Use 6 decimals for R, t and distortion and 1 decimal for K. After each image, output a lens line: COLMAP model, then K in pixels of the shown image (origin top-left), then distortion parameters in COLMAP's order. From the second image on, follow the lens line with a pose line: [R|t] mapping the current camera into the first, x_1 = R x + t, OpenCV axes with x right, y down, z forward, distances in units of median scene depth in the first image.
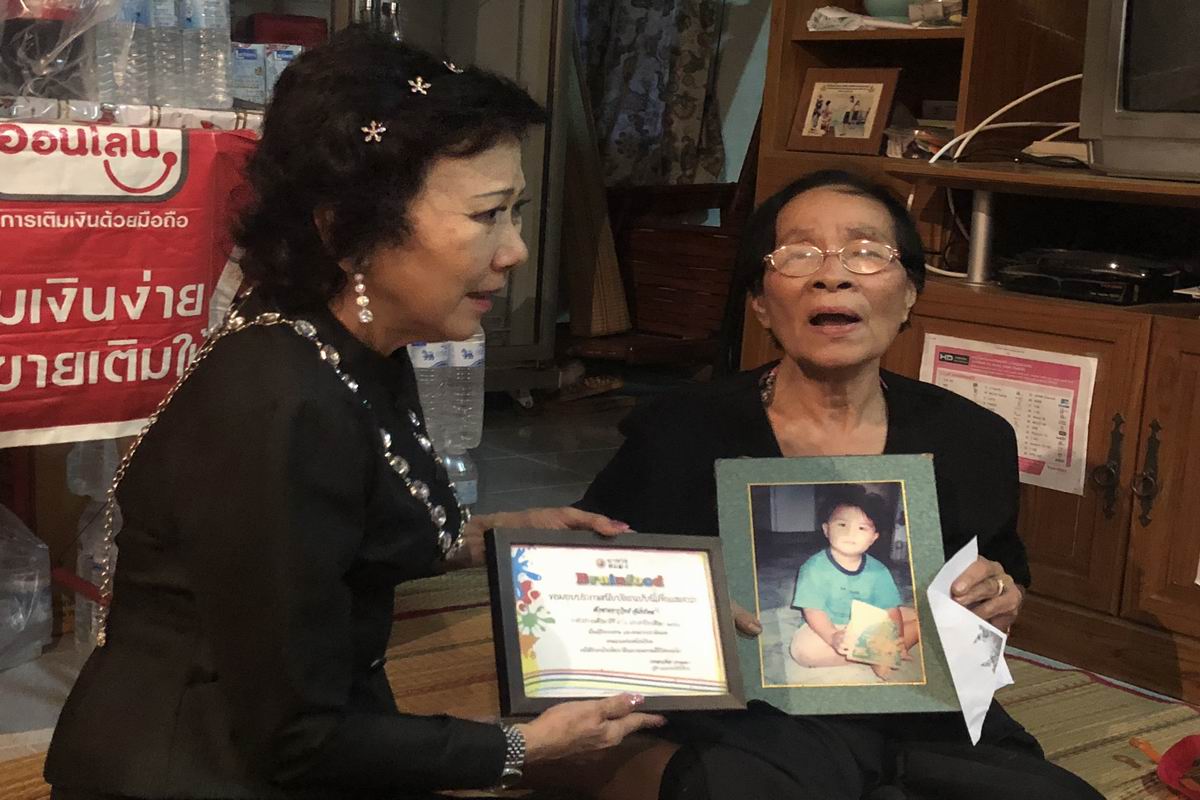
lens RADIAL K [[1691.7, 0, 632.3], [0, 1691.7, 395.9], [0, 0, 1]] dist [0.079449, 0.000000]
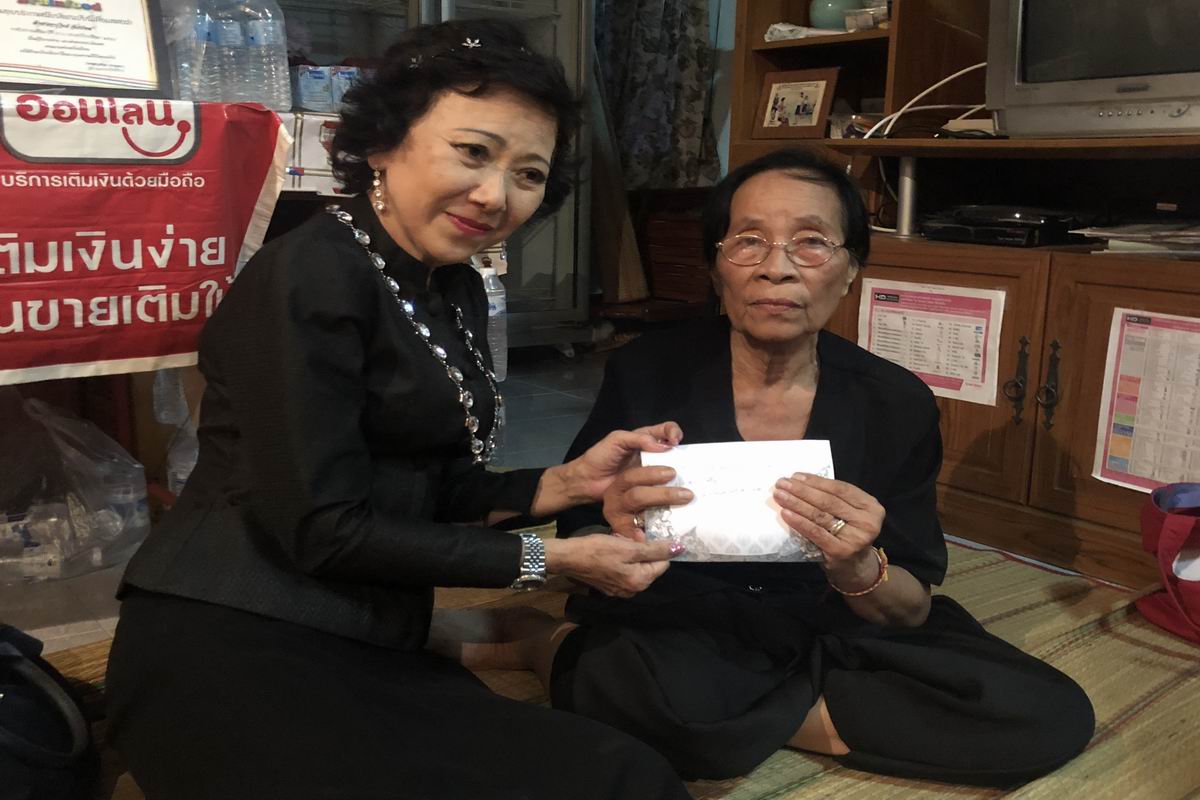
lens RADIAL K [[1195.7, 0, 610.0], [0, 1195.7, 388.6], [0, 0, 1]] dist [0.028998, 0.000000]
pose [[0.998147, -0.026006, -0.055013, 0.038298], [0.027394, 0.999321, 0.024634, 0.017495], [0.054335, -0.026095, 0.998182, 0.133371]]
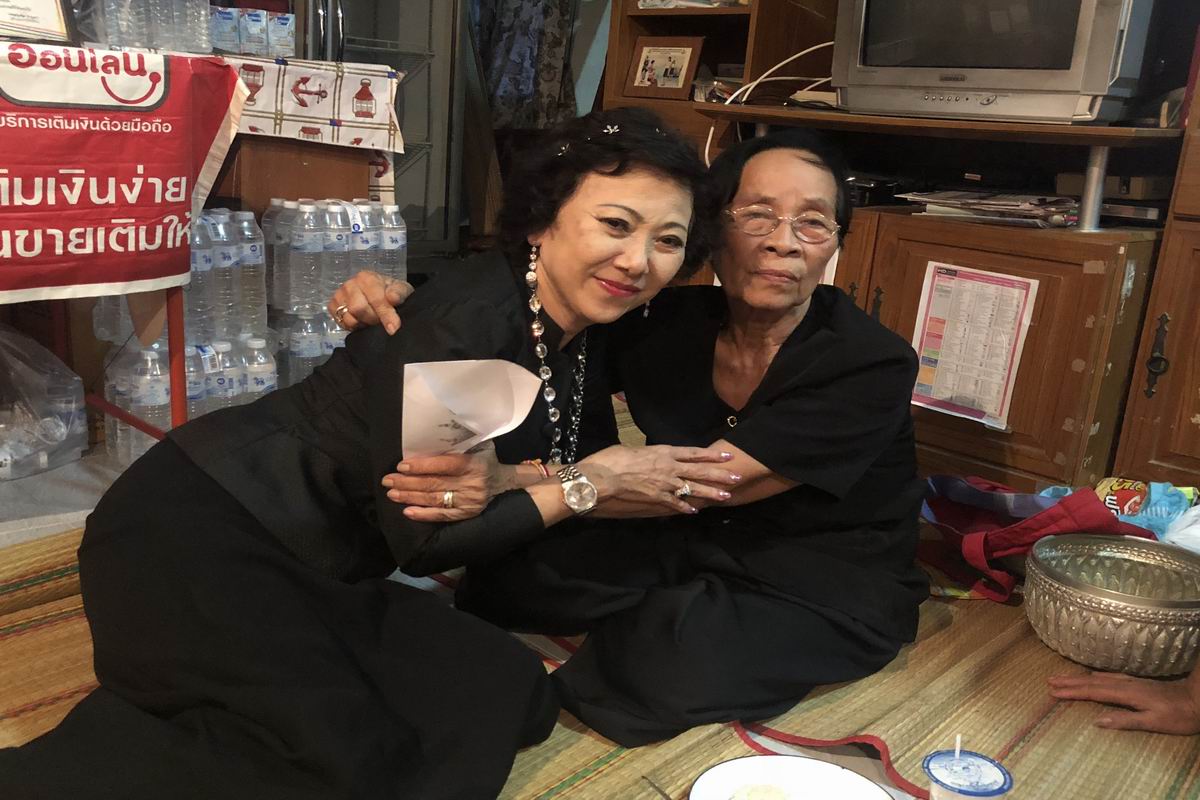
lens RADIAL K [[1129.5, 0, 603.9], [0, 1129.5, 390.1], [0, 0, 1]] dist [0.034480, 0.000000]
pose [[0.996800, -0.007075, 0.079622, -0.001061], [-0.000483, 0.995524, 0.094503, 0.010310], [-0.079934, -0.094239, 0.992335, 0.061851]]
